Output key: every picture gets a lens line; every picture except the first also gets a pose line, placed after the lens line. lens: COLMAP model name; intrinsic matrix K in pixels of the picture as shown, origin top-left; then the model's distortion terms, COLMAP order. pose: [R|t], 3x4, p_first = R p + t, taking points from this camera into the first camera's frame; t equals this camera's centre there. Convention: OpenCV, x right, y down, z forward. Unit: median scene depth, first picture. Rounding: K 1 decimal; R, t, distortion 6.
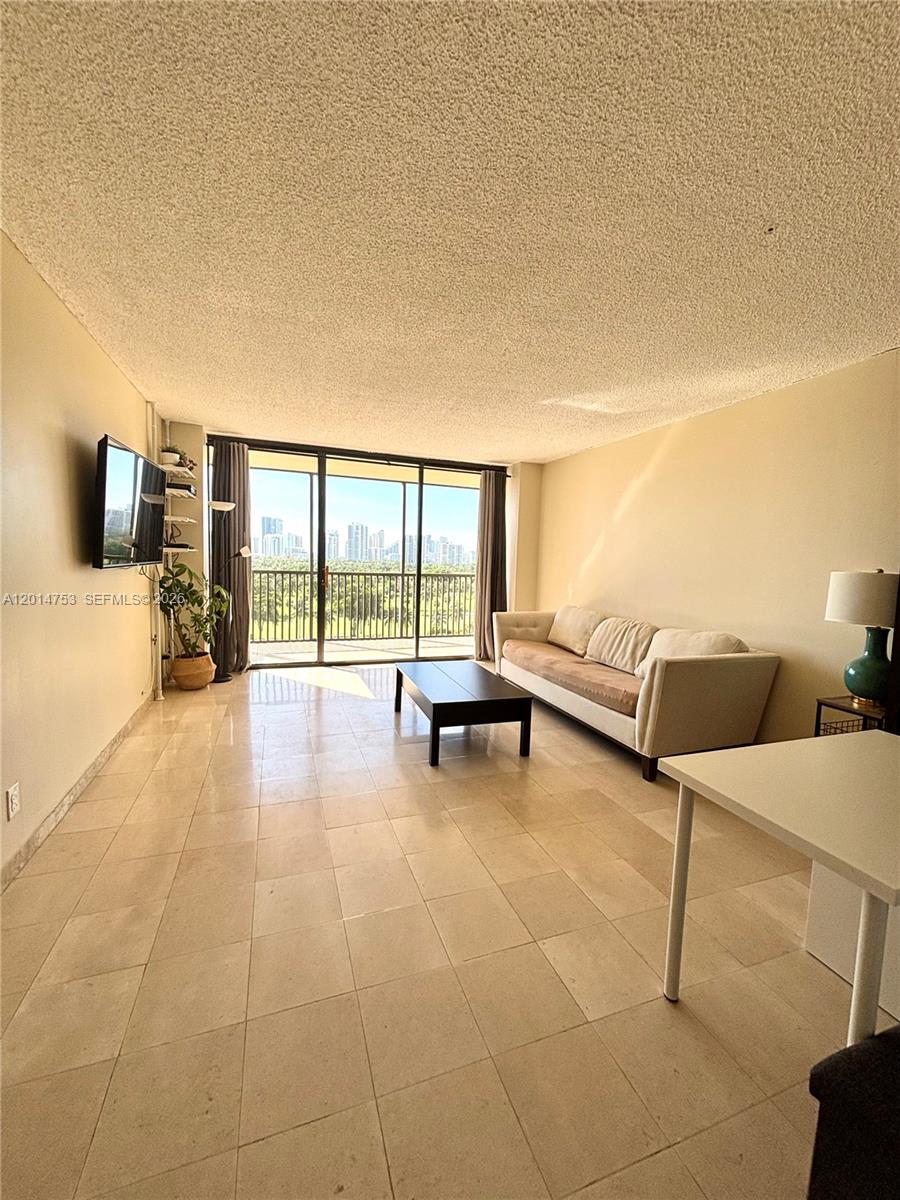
lens RADIAL K [[480.1, 0, 450.0], [0, 480.1, 600.0], [0, 0, 1]] dist [-0.002673, -0.000234]
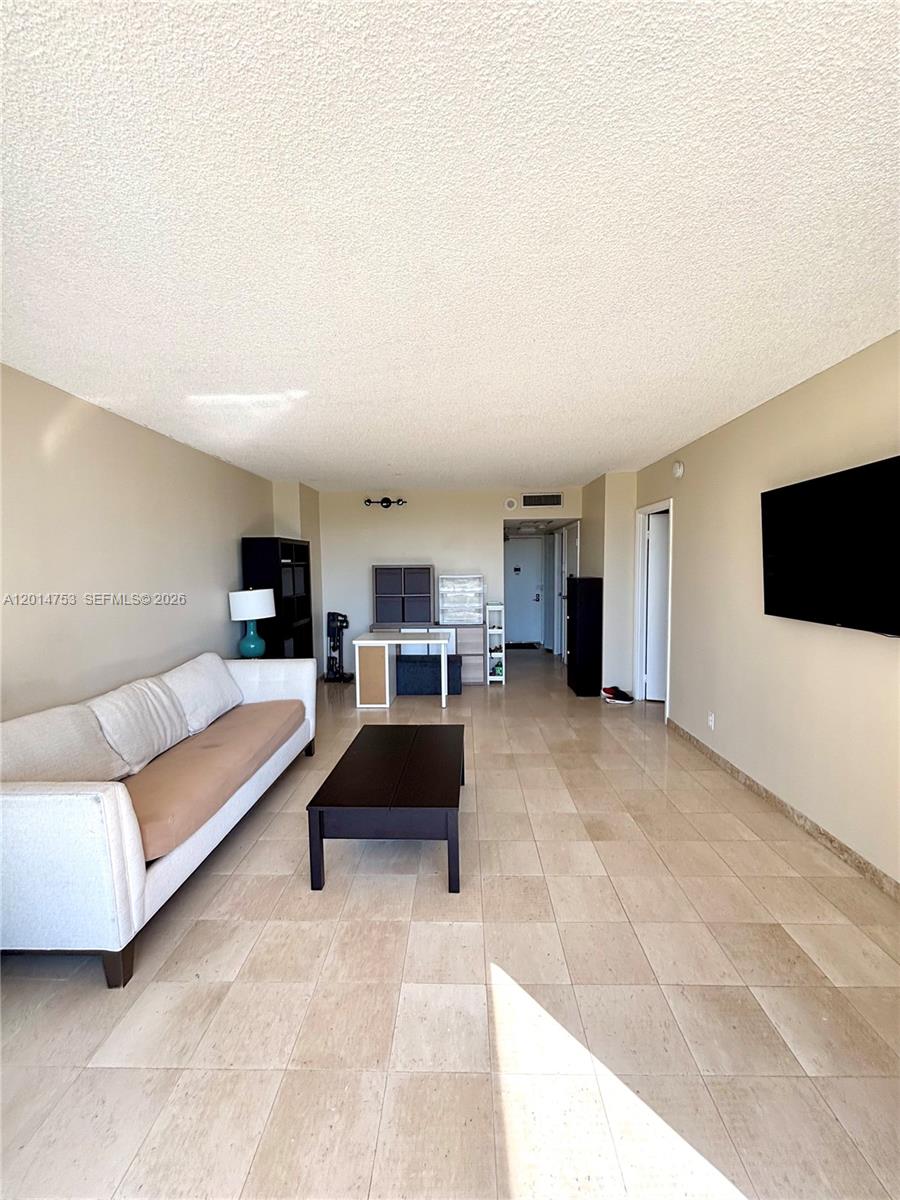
lens RADIAL K [[480.1, 0, 450.0], [0, 480.1, 600.0], [0, 0, 1]] dist [-0.002673, -0.000234]
pose [[-0.931458, -0.046321, 0.360888, -0.402903], [0.012516, 0.987197, 0.159013, -0.255090], [-0.363633, 0.152631, -0.918953, 2.051646]]
